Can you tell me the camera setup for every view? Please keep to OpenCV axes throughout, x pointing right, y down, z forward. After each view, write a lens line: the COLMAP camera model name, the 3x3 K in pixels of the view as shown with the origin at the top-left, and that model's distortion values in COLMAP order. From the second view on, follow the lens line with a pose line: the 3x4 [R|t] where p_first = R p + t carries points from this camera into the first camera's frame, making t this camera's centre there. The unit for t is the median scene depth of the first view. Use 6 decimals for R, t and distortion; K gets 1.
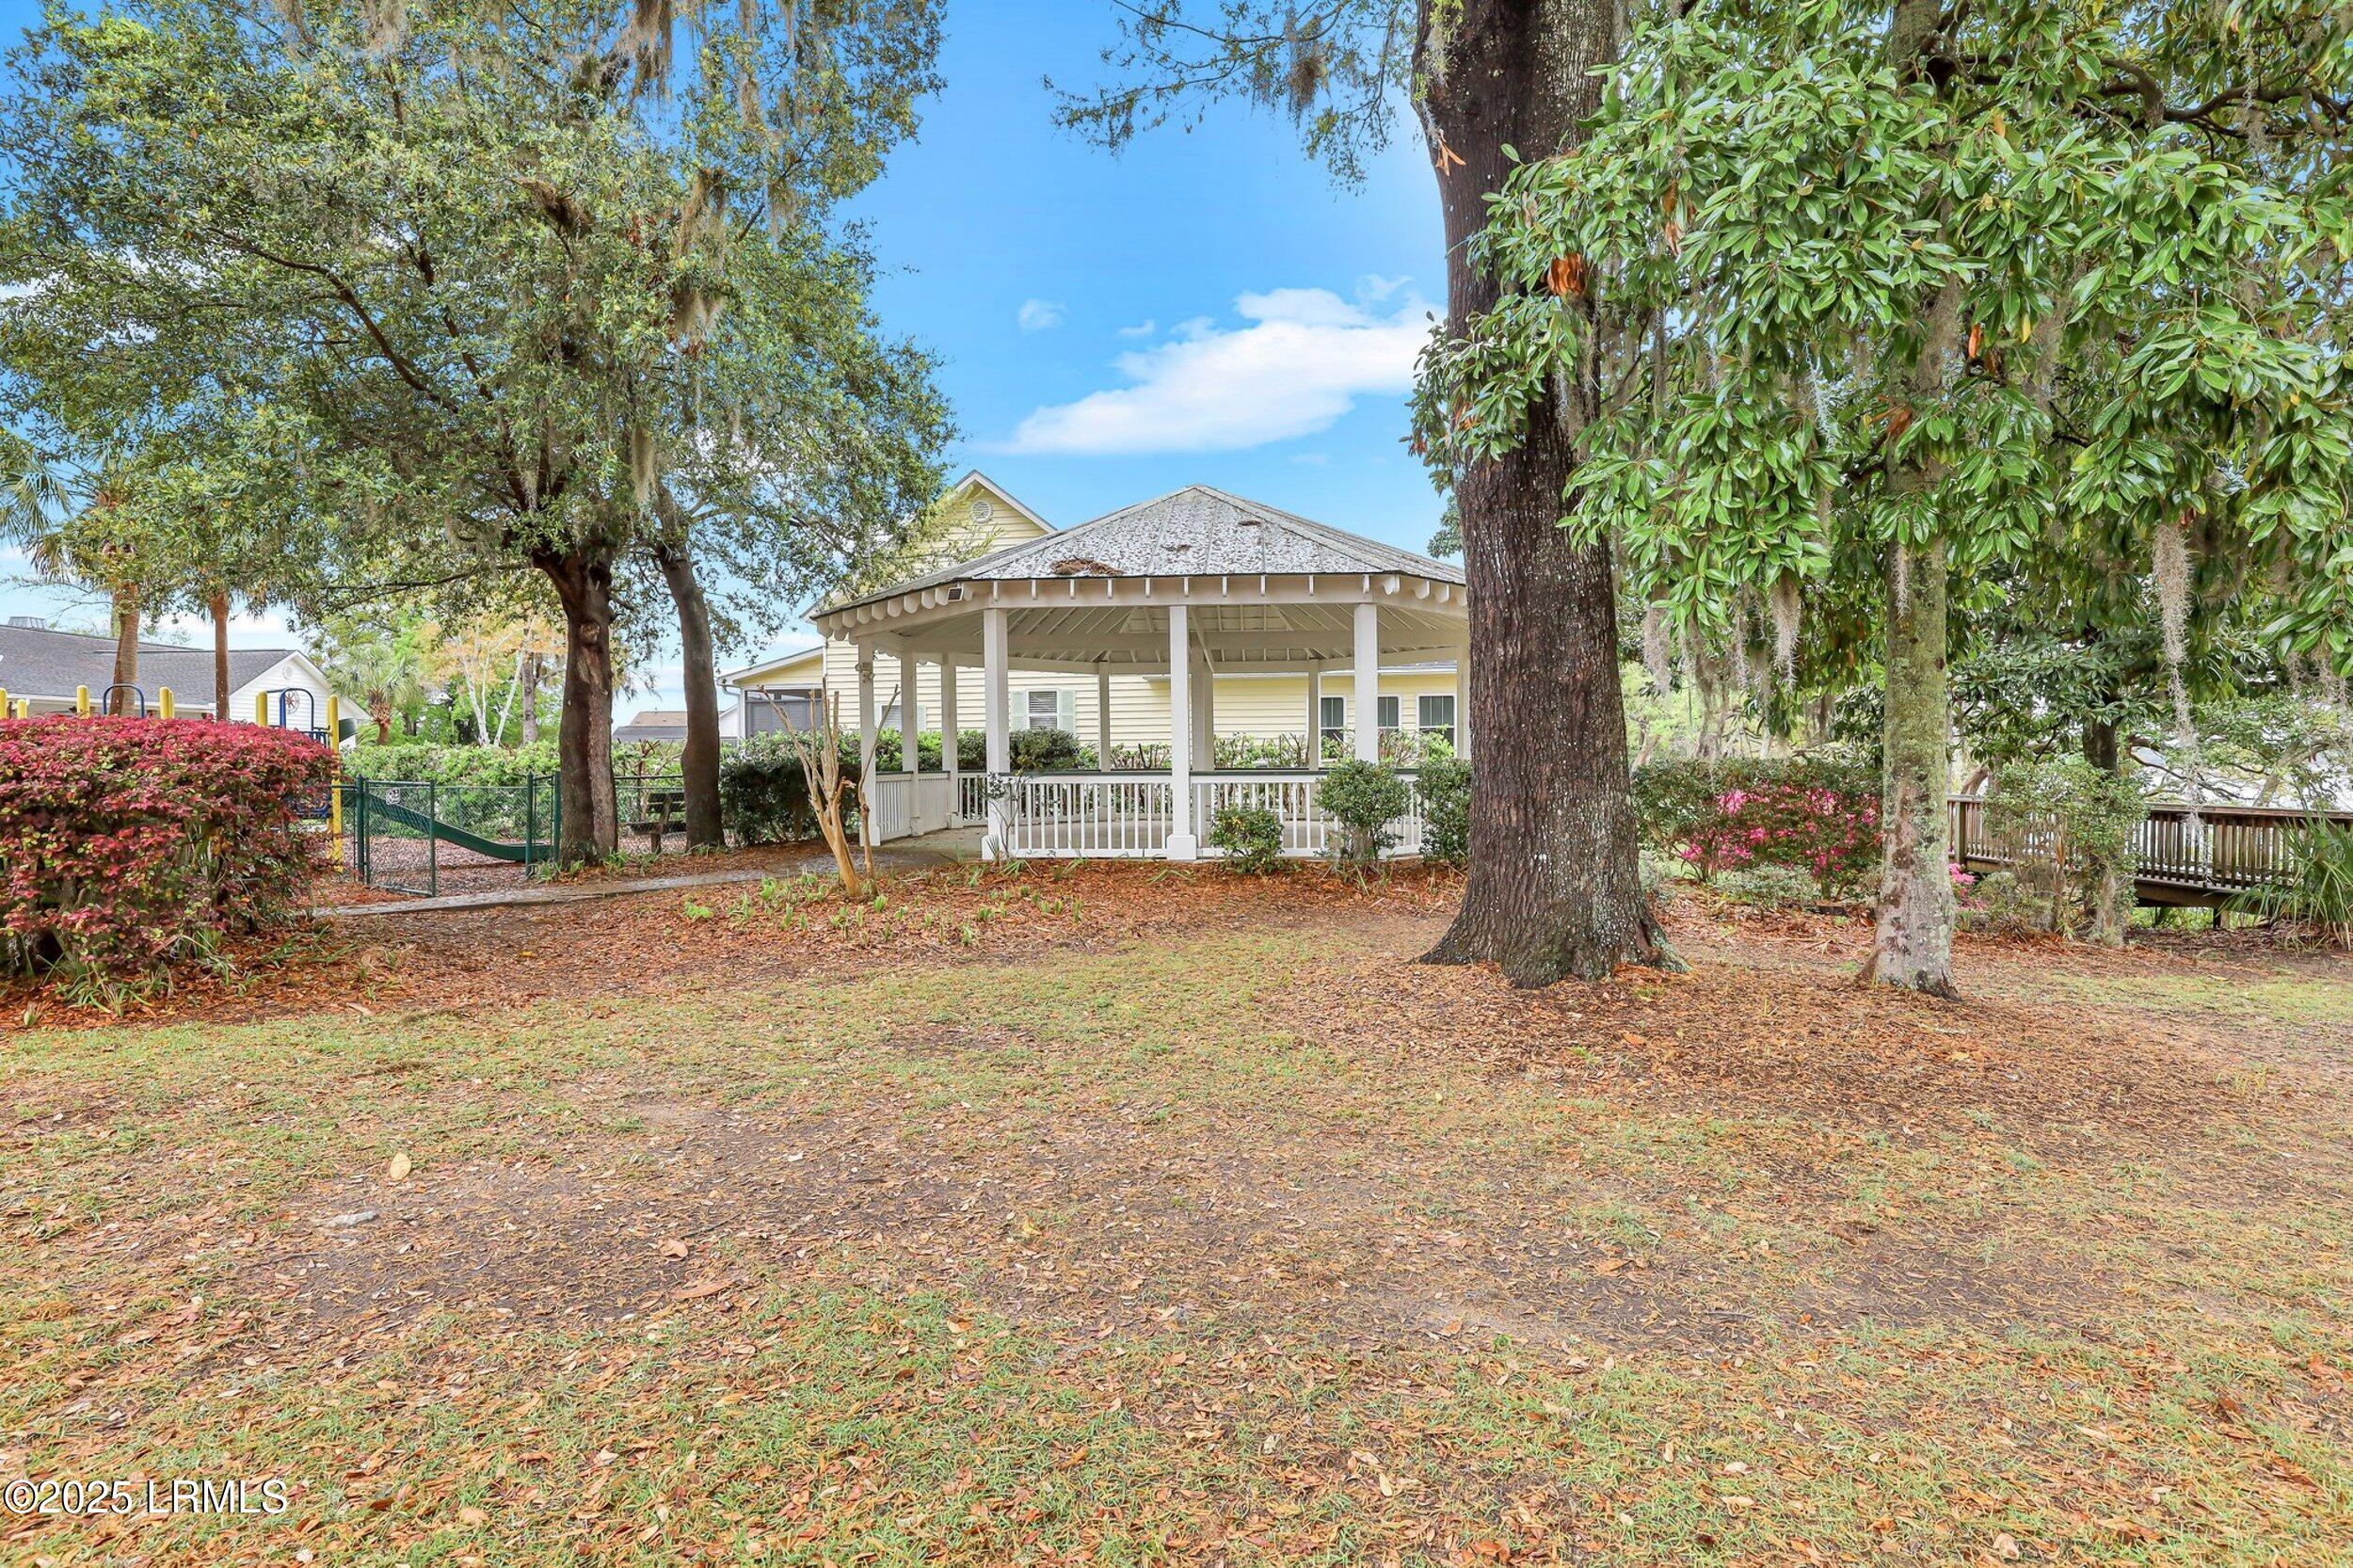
lens RADIAL K [[1112.0, 0, 1178.1], [0, 1112.0, 774.2], [0, 0, 1]] dist [-0.016076, -0.000036]
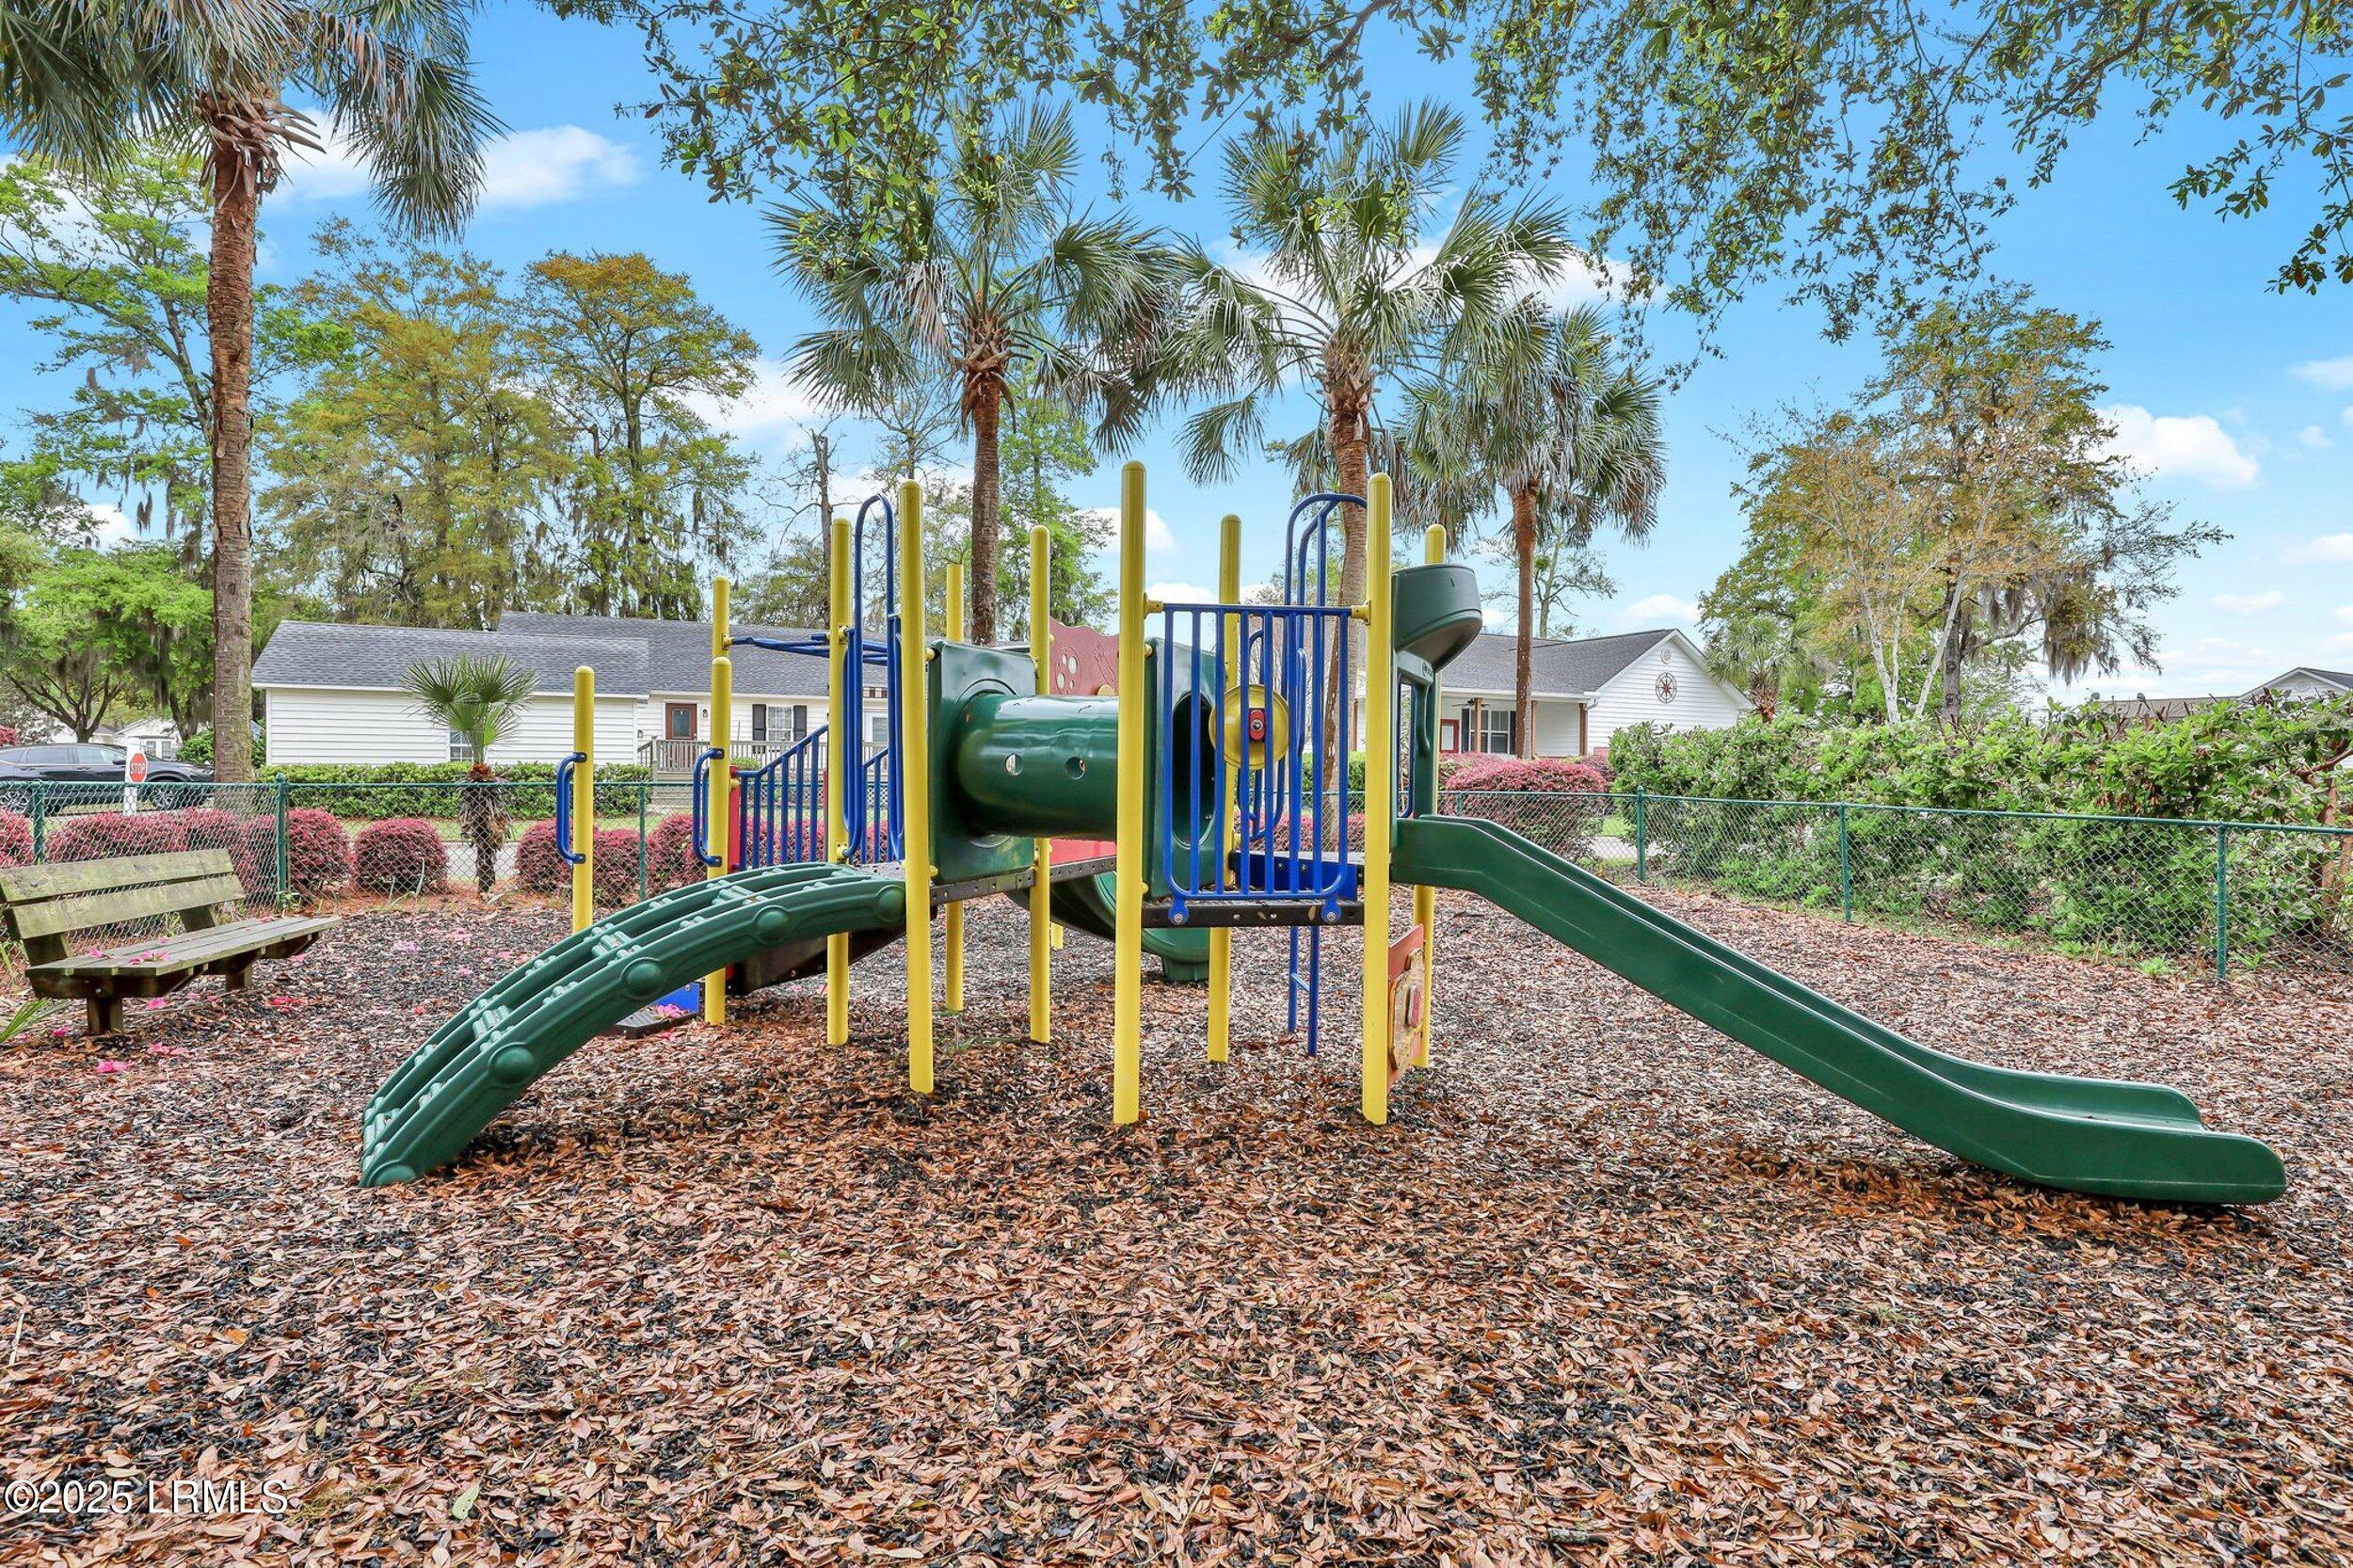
lens RADIAL K [[1112.0, 0, 1178.1], [0, 1112.0, 774.2], [0, 0, 1]] dist [-0.016076, -0.000036]
pose [[0.421642, 0.010855, -0.906697, -0.323340], [-0.013915, 0.999888, 0.005500, -0.000208], [0.906655, 0.010297, 0.421746, 0.512206]]
